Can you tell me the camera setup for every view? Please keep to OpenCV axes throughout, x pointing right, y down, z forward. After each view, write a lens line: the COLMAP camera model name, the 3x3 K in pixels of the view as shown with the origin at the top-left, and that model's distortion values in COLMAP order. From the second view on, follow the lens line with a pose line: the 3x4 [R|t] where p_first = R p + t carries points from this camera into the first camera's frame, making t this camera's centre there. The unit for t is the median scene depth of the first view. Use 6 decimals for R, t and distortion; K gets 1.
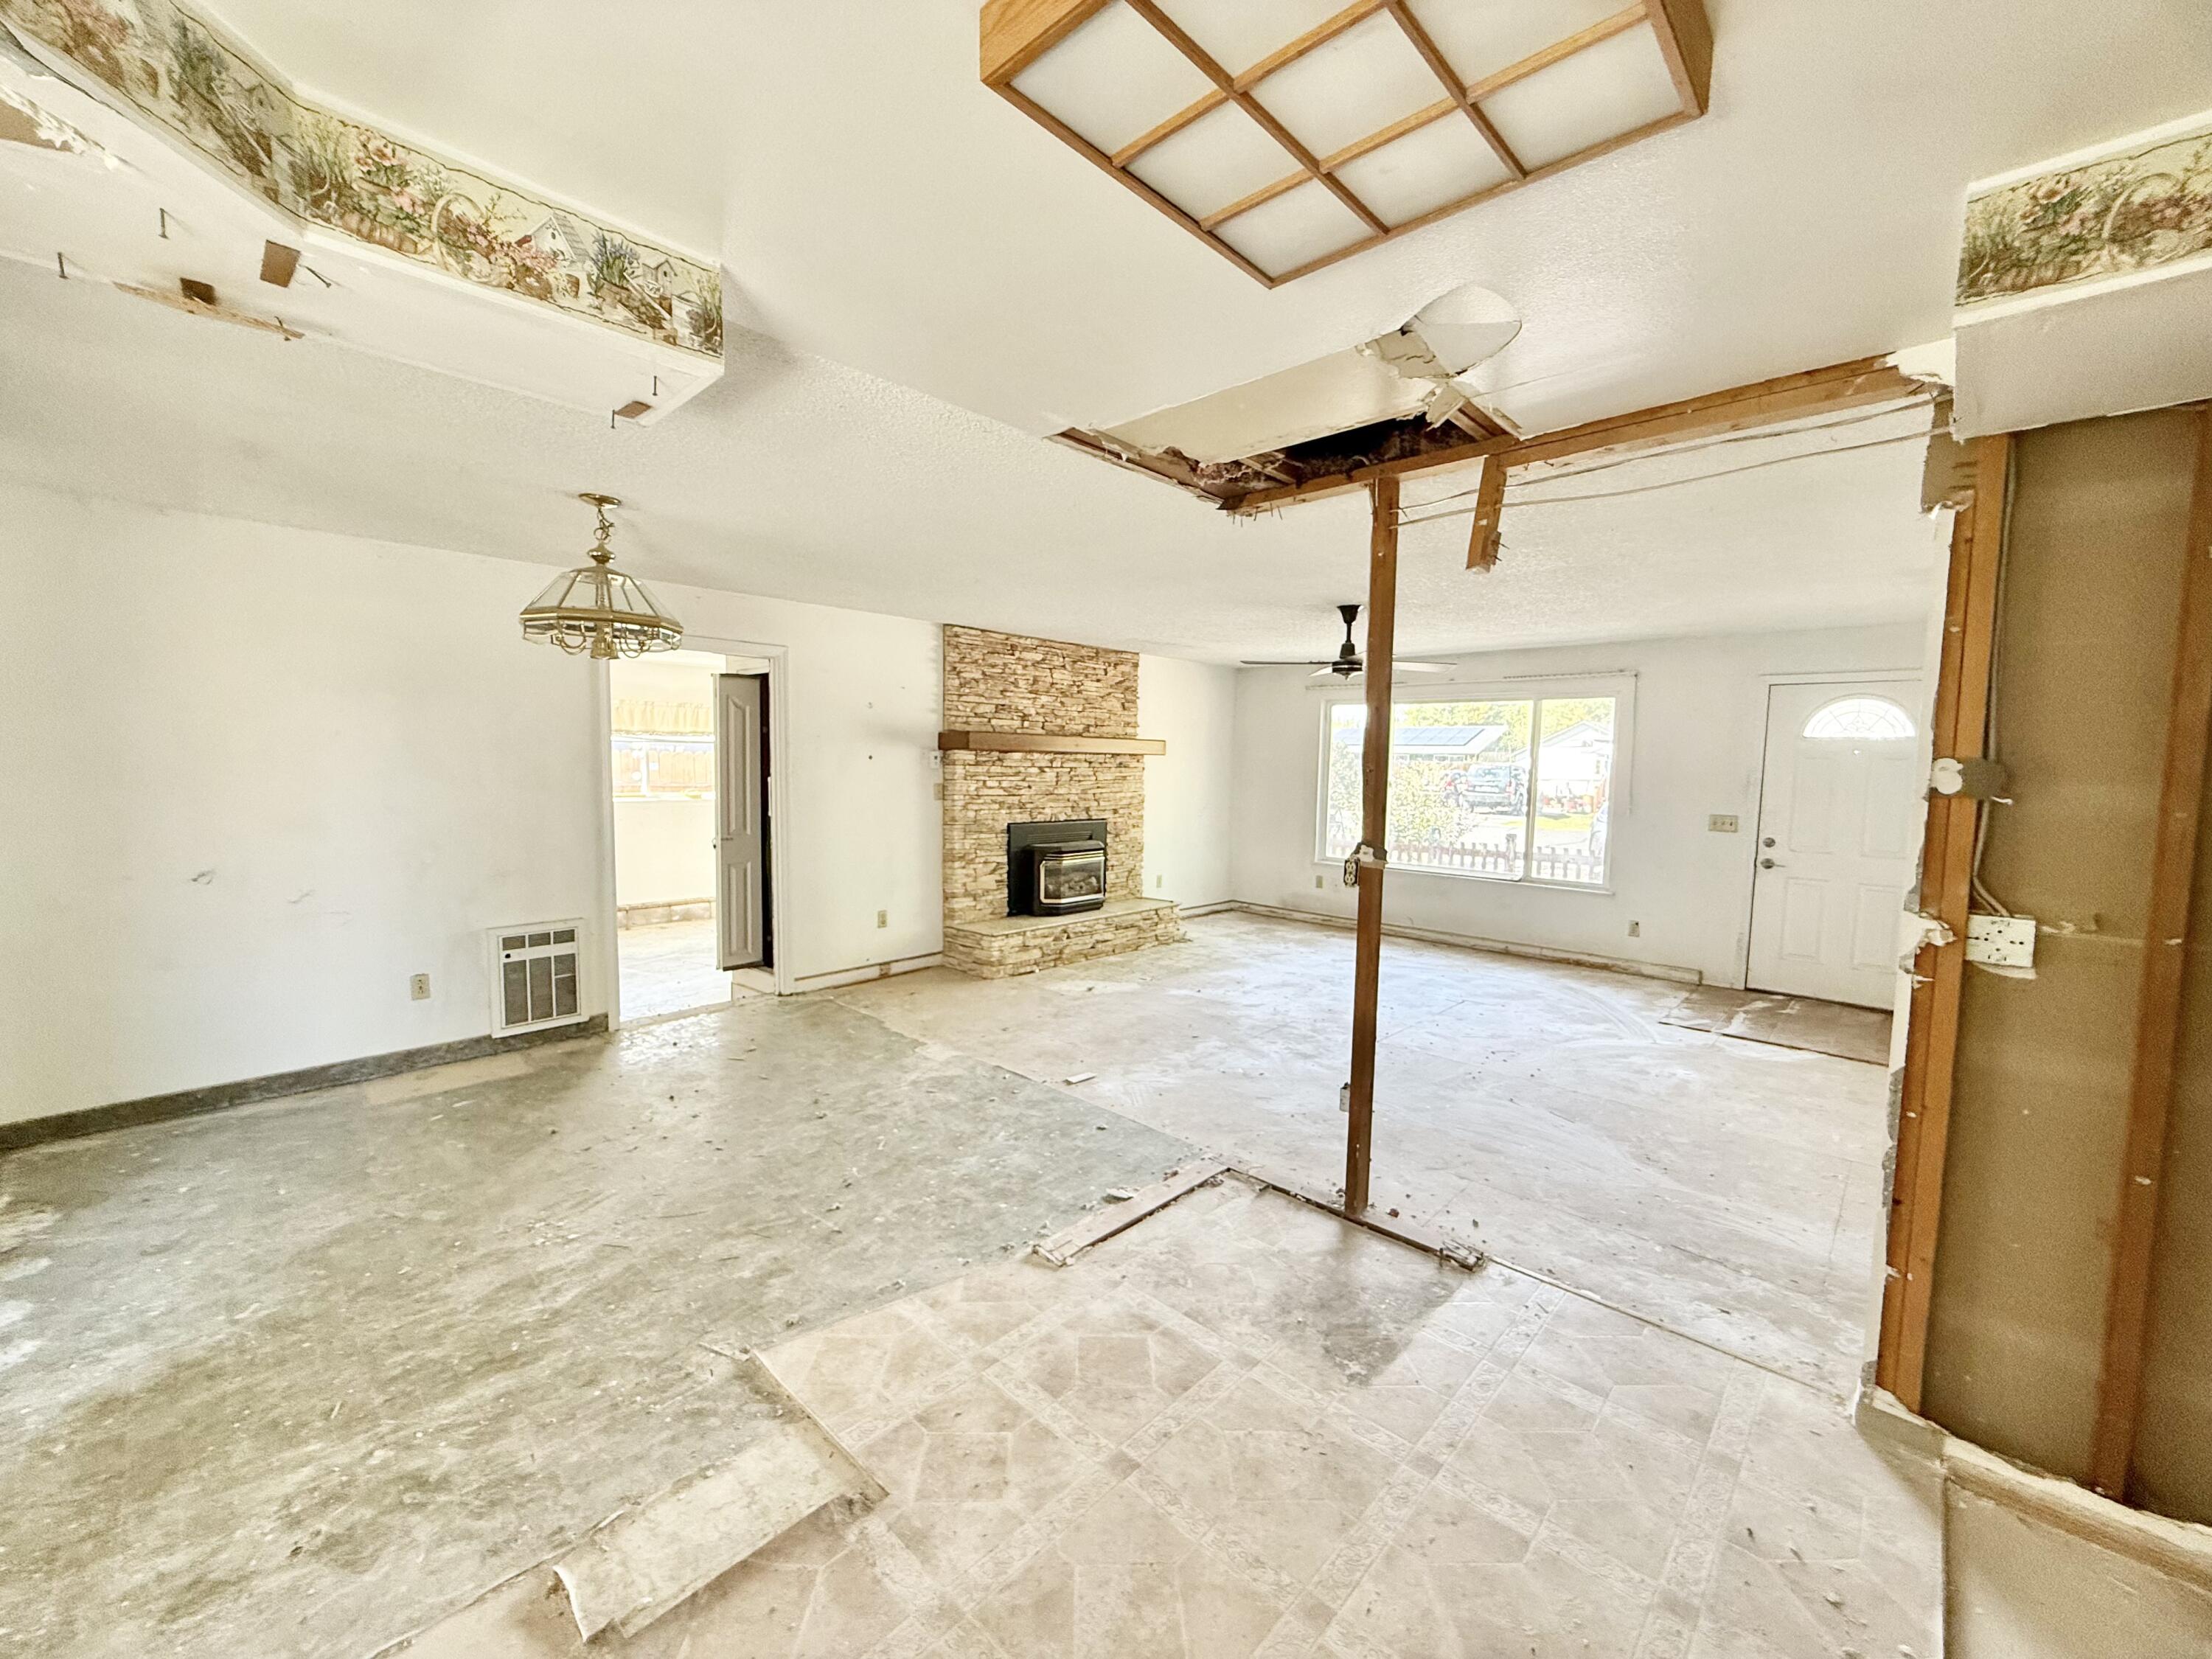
lens RADIAL K [[882.3, 0, 1103.4], [0, 882.3, 827.8], [0, 0, 1]] dist [0.000678, -0.000368]
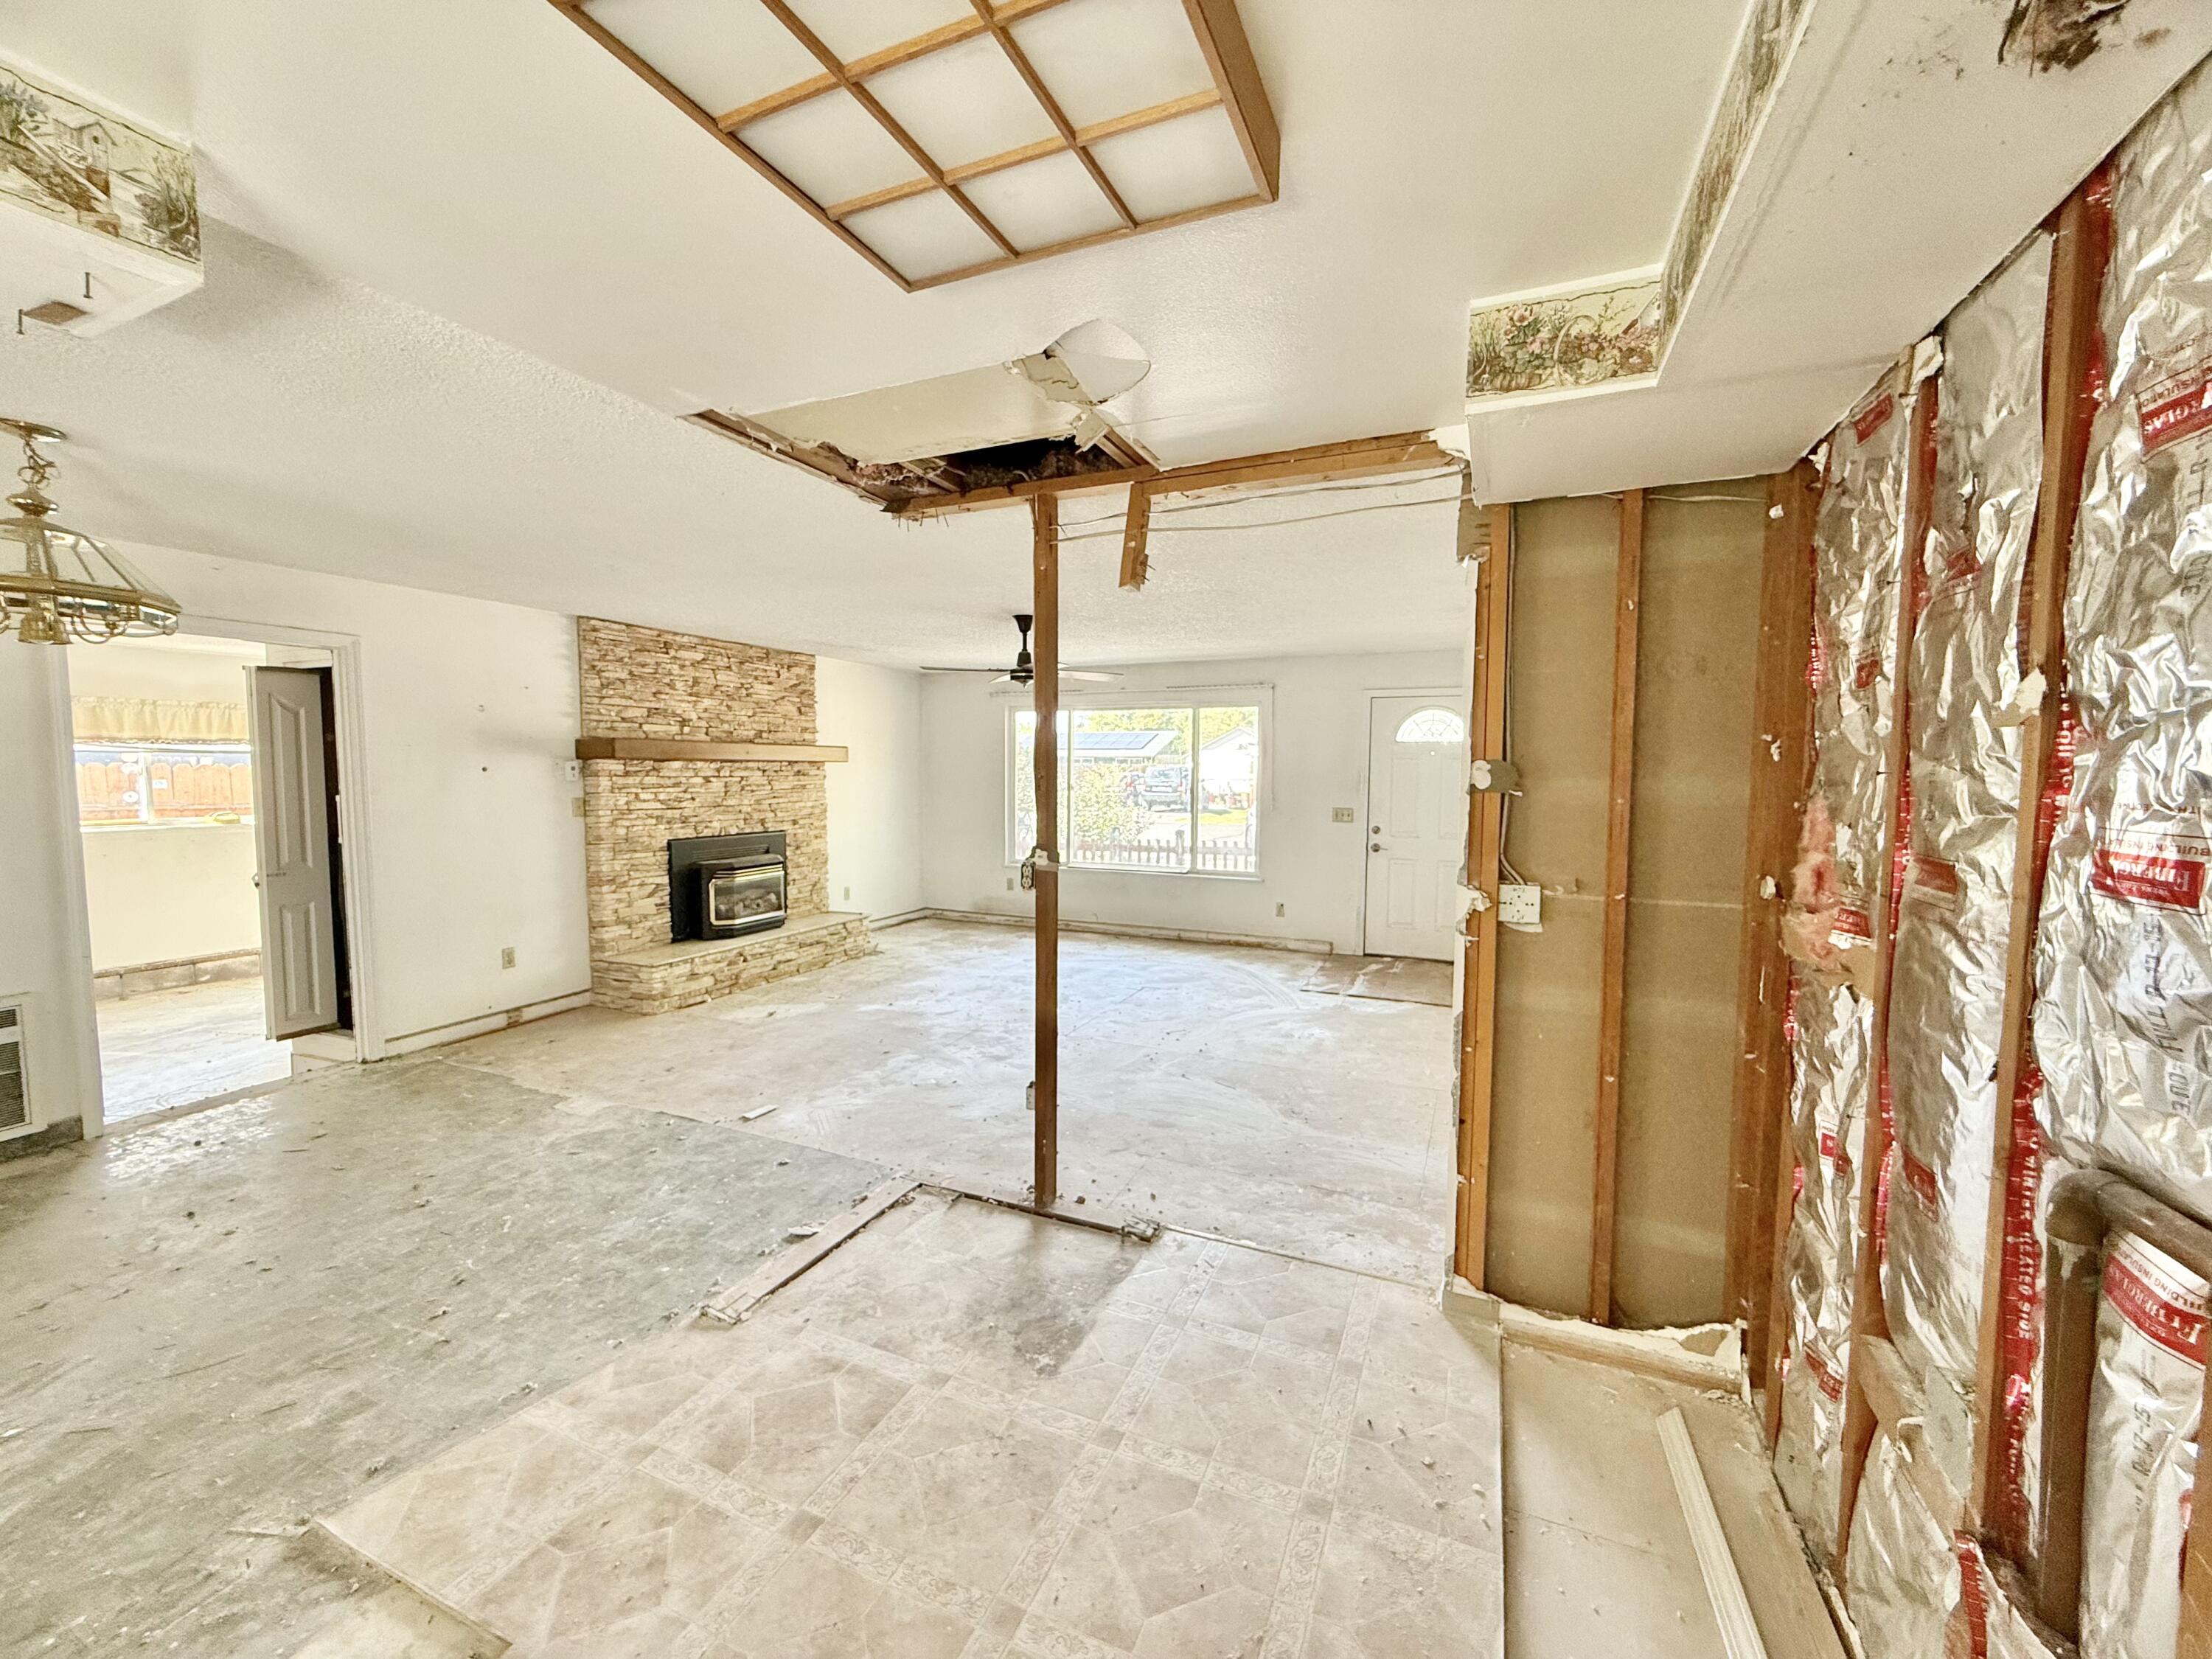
lens RADIAL K [[882.3, 0, 1103.4], [0, 882.3, 827.8], [0, 0, 1]] dist [0.000678, -0.000368]
pose [[0.941925, -0.036511, 0.333832, 0.025322], [0.038260, 0.999267, 0.001336, -0.003788], [-0.333636, 0.011514, 0.942632, 0.003720]]
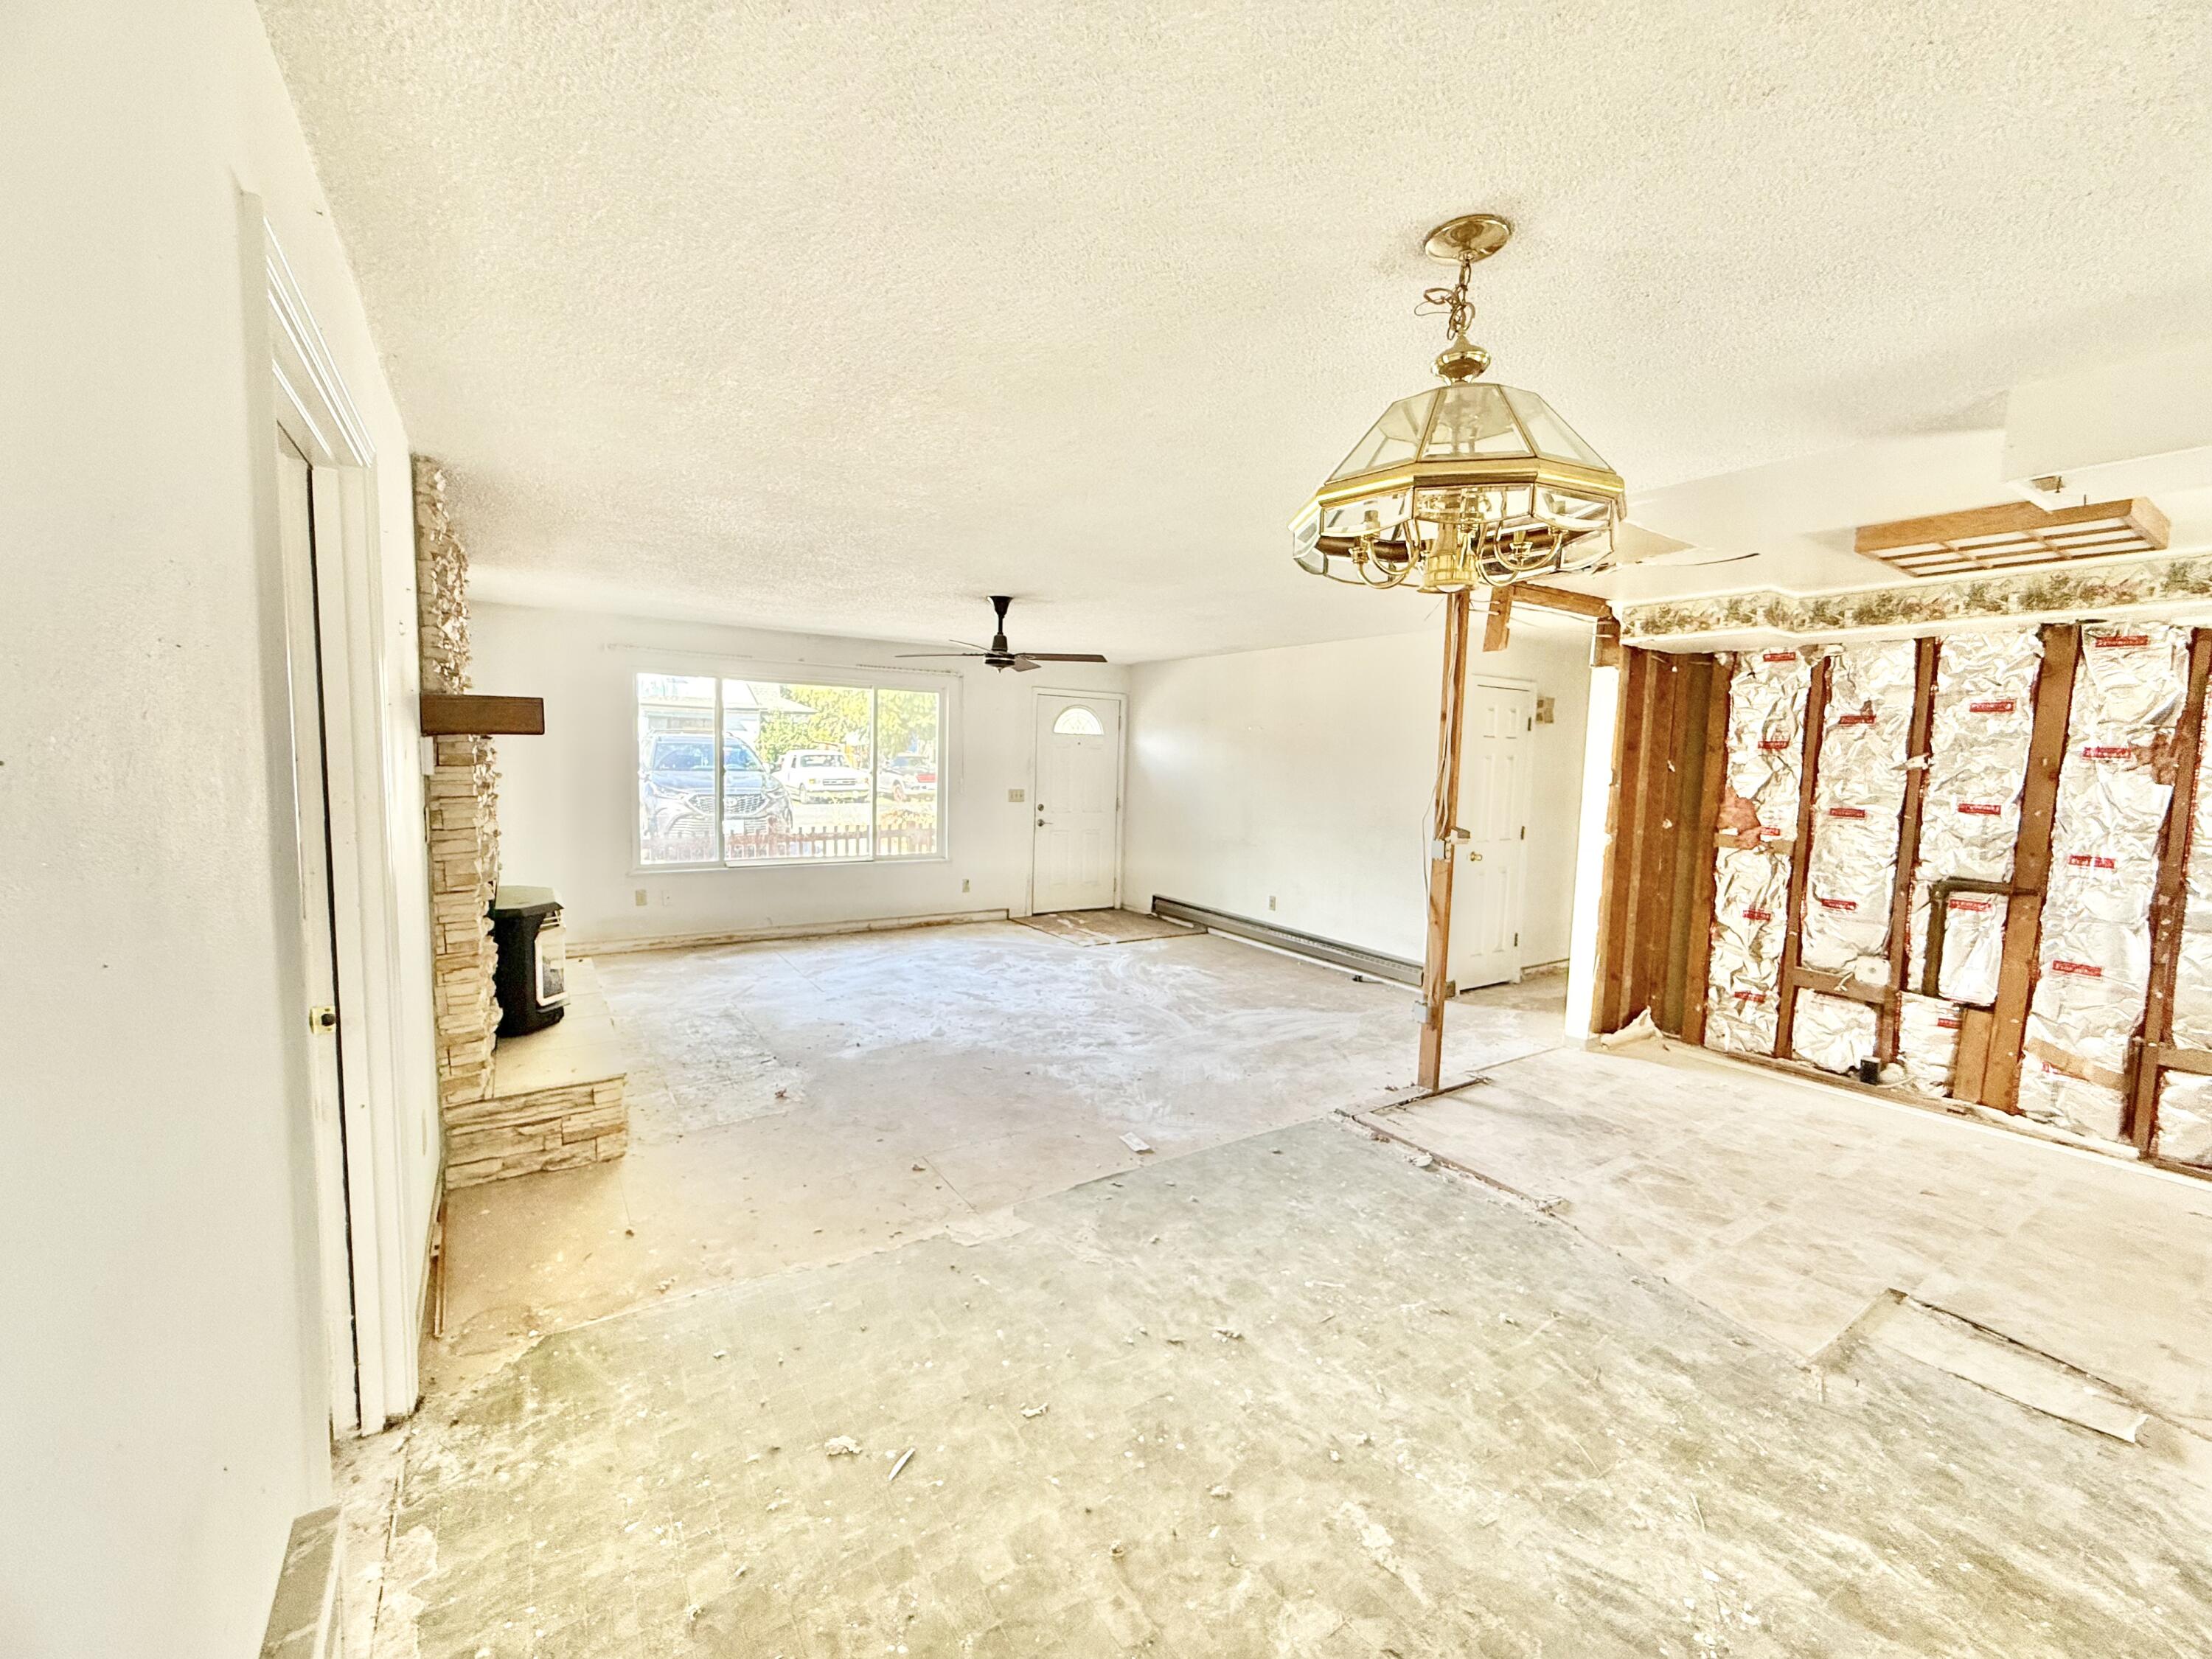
lens RADIAL K [[877.8, 0, 1106.0], [0, 877.8, 829.5], [0, 0, 1]] dist [-0.000856, 0.000054]
pose [[0.230947, -0.094954, 0.968322, -1.288159], [0.051491, 0.995025, 0.085291, -0.140170], [-0.971603, 0.030162, 0.234688, 1.293122]]
